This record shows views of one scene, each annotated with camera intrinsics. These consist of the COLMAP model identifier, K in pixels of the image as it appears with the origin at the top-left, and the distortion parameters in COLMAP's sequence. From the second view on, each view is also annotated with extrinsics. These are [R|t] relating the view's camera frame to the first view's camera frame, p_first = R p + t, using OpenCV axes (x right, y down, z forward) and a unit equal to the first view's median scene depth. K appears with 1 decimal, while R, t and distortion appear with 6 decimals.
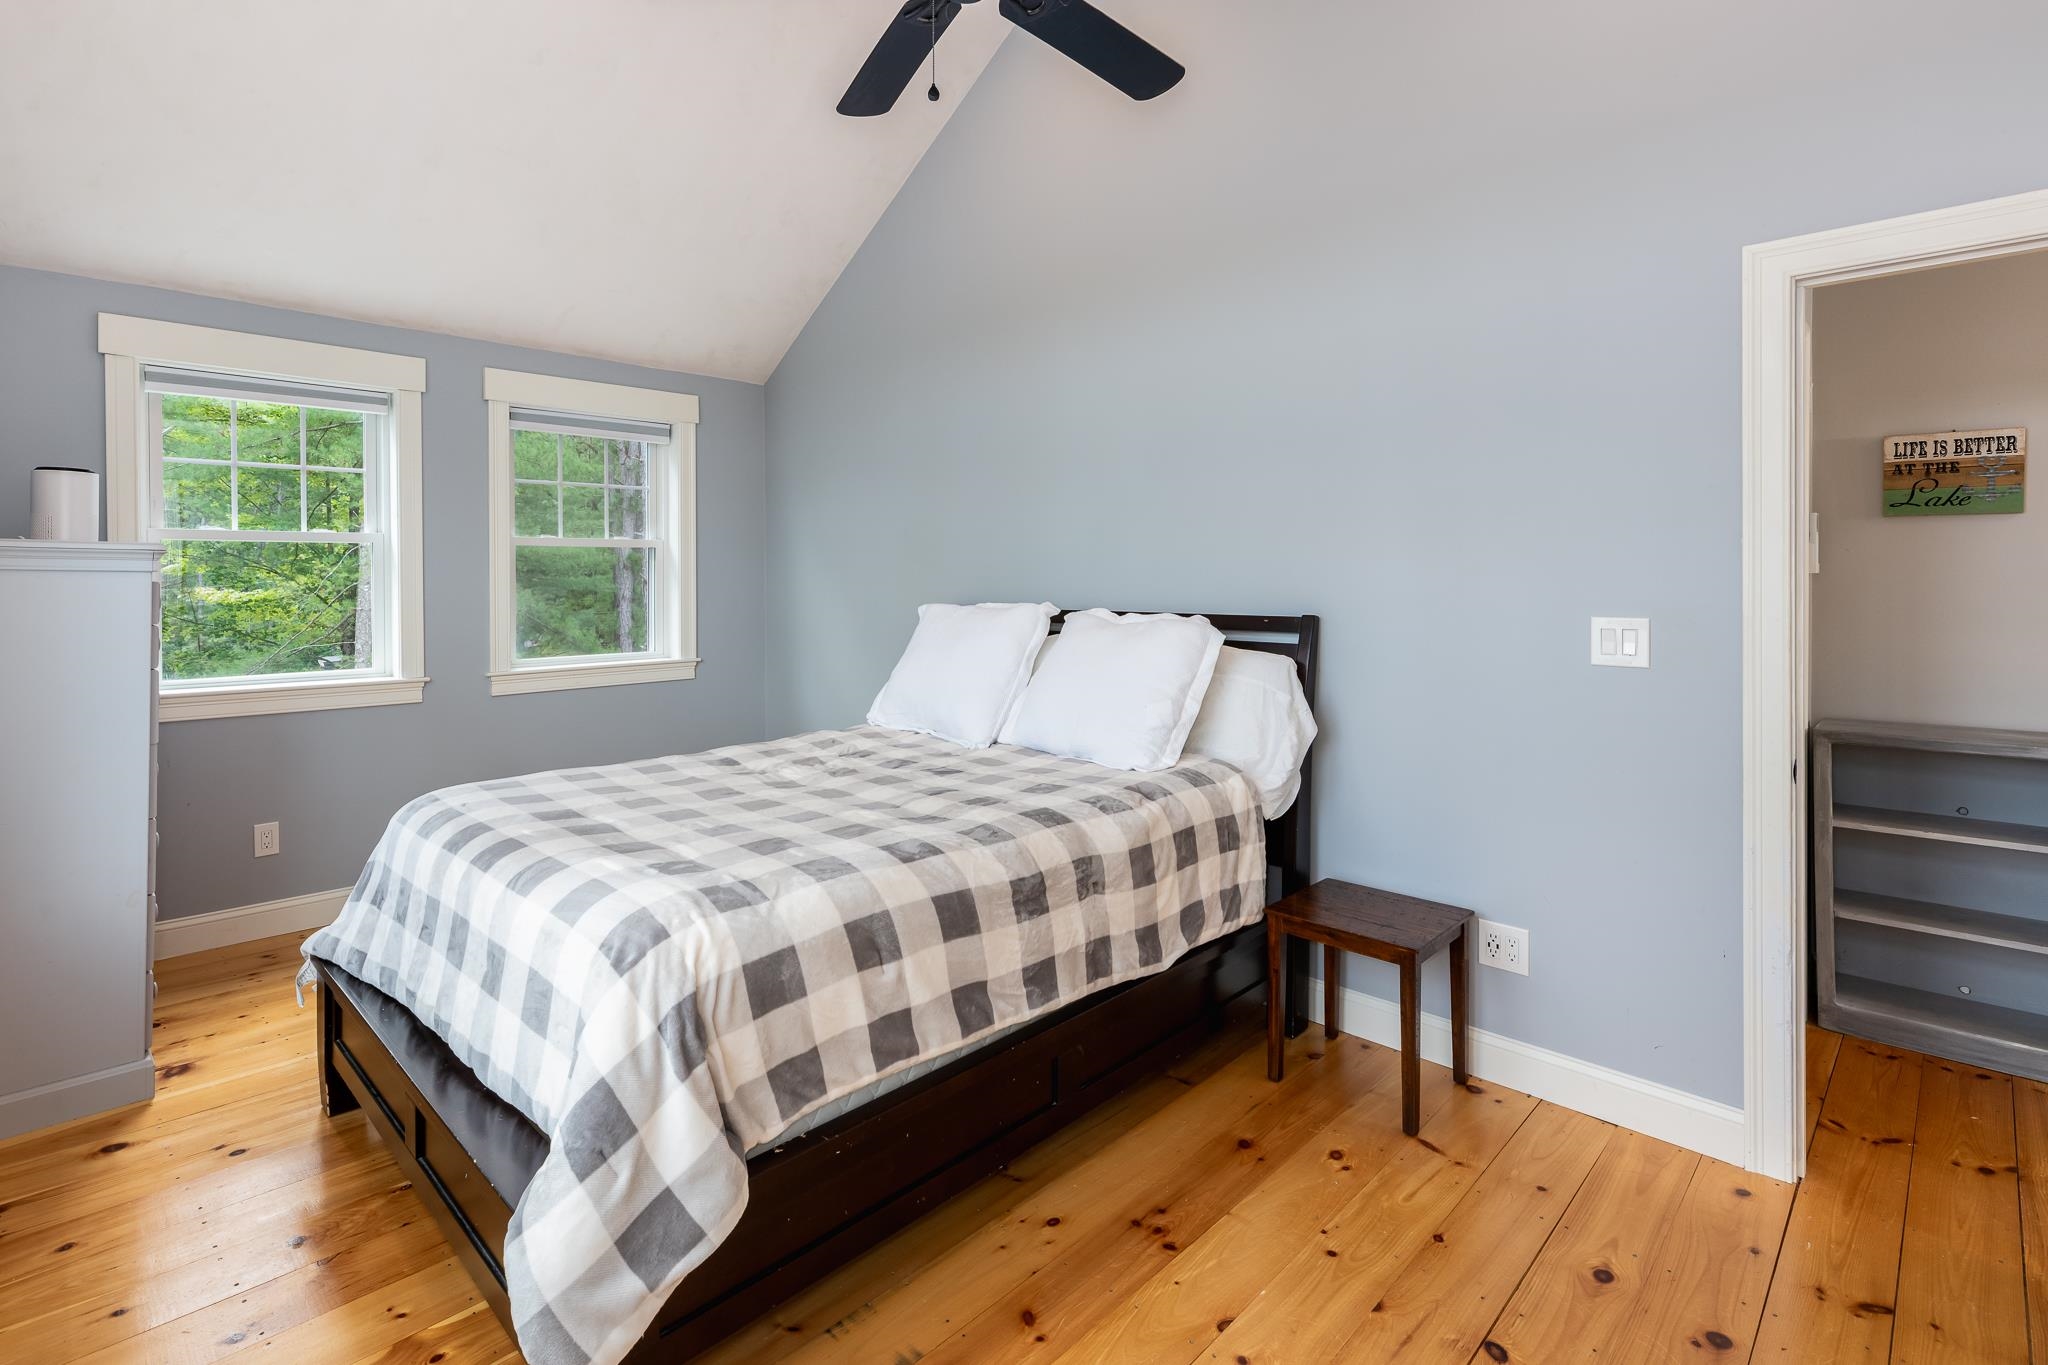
lens RADIAL K [[972.0, 0, 990.3], [0, 972.0, 581.8], [0, 0, 1]] dist [0.002014, 0.000031]
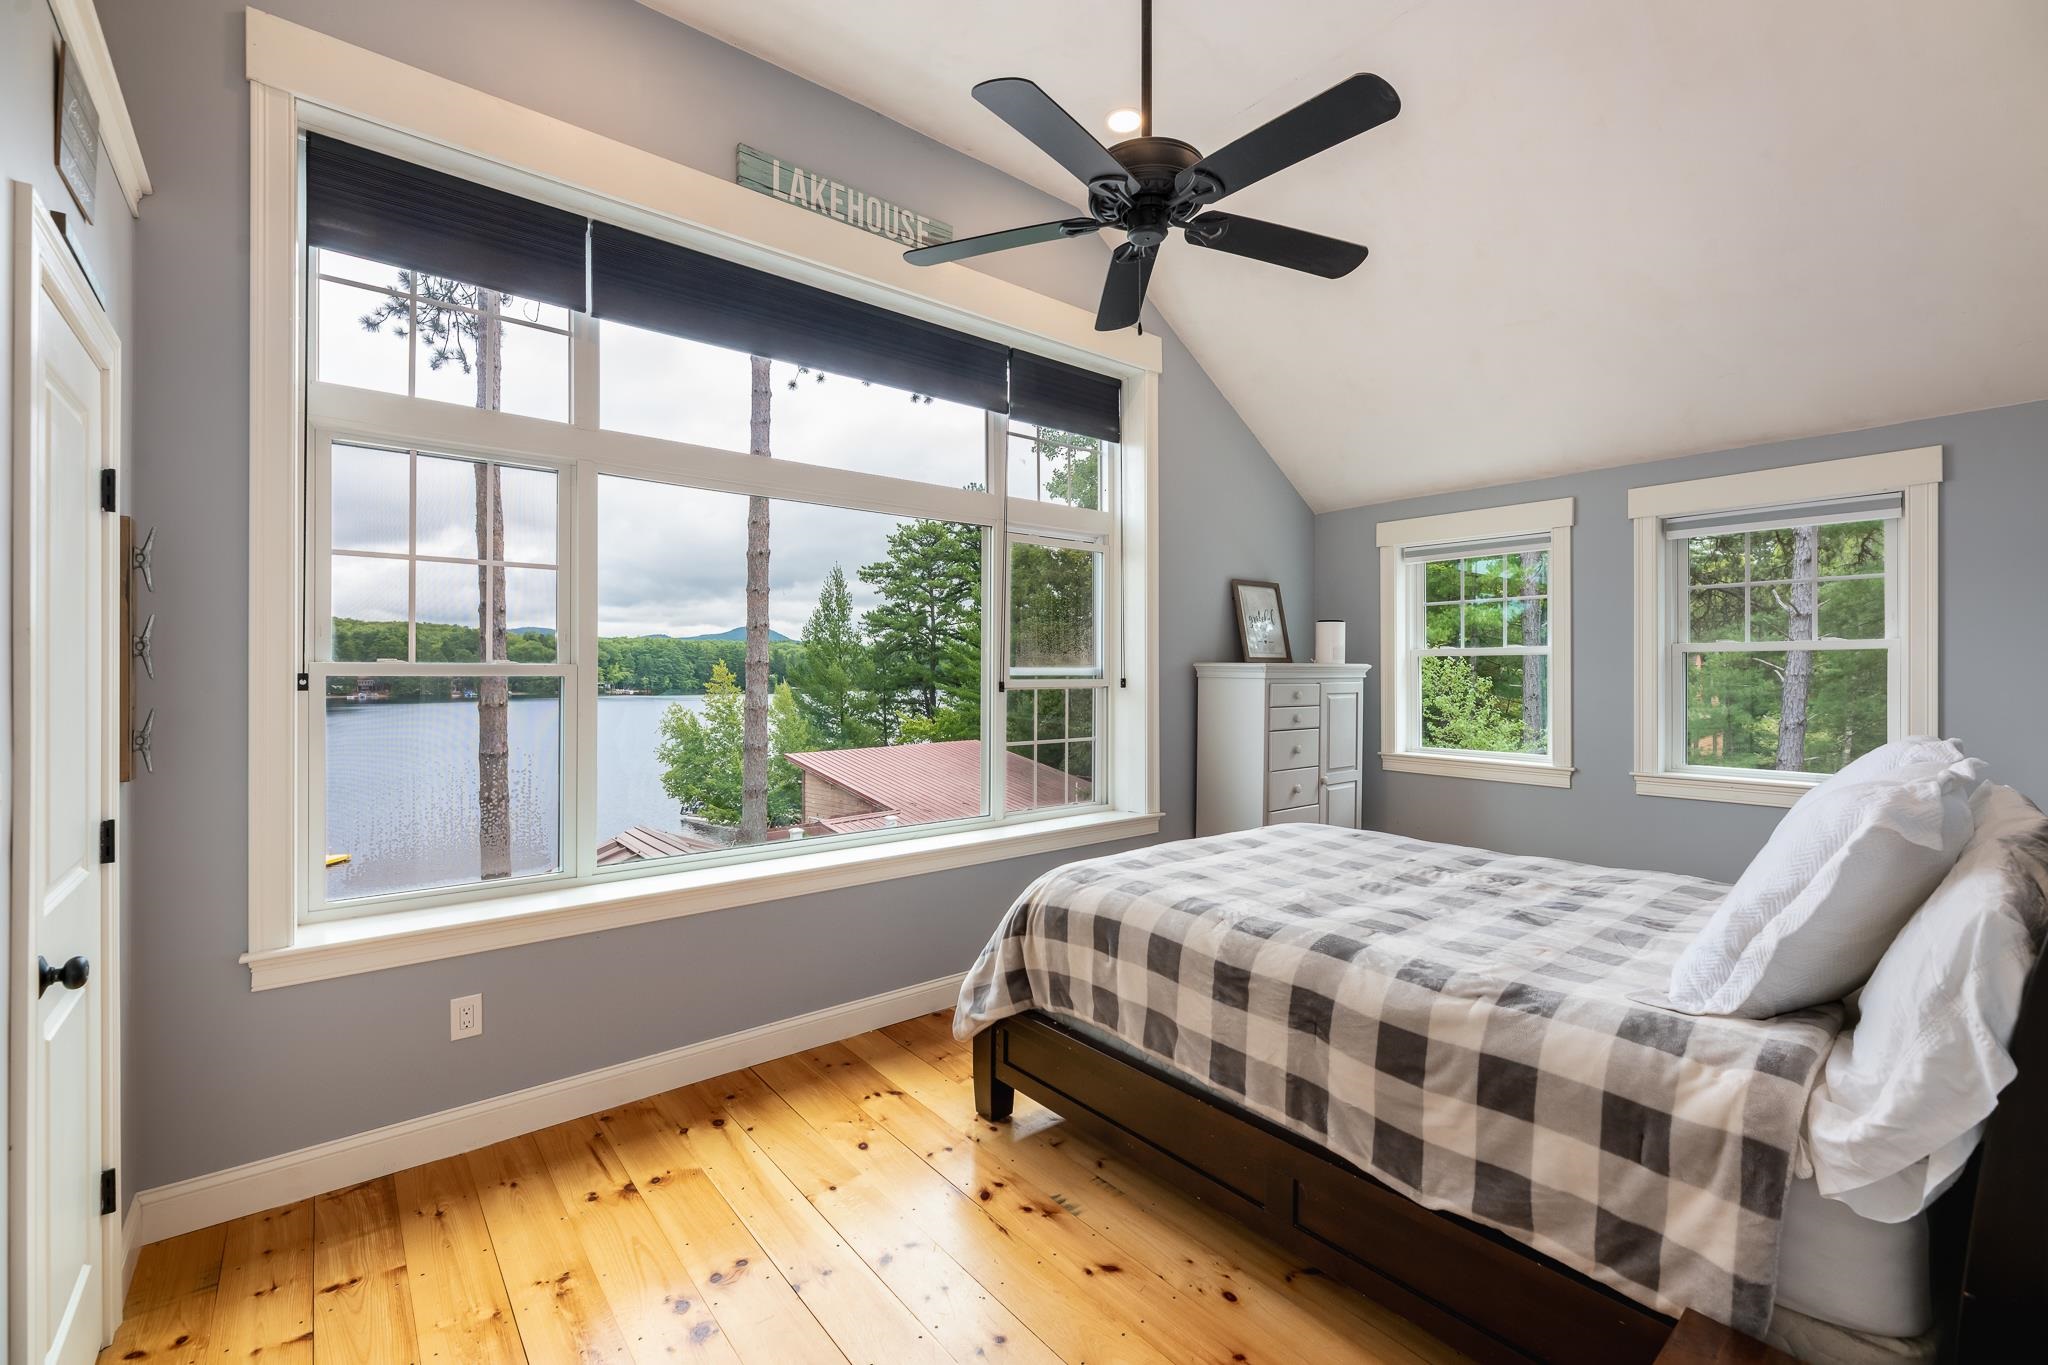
lens RADIAL K [[873.6, 0, 1037.8], [0, 873.6, 678.8], [0, 0, 1]] dist [-0.002771, -0.000359]
pose [[-0.091477, 0.008658, -0.995770, 0.816716], [-0.009751, 0.999906, 0.009589, -0.019810], [0.995759, 0.010587, -0.091384, 0.691772]]
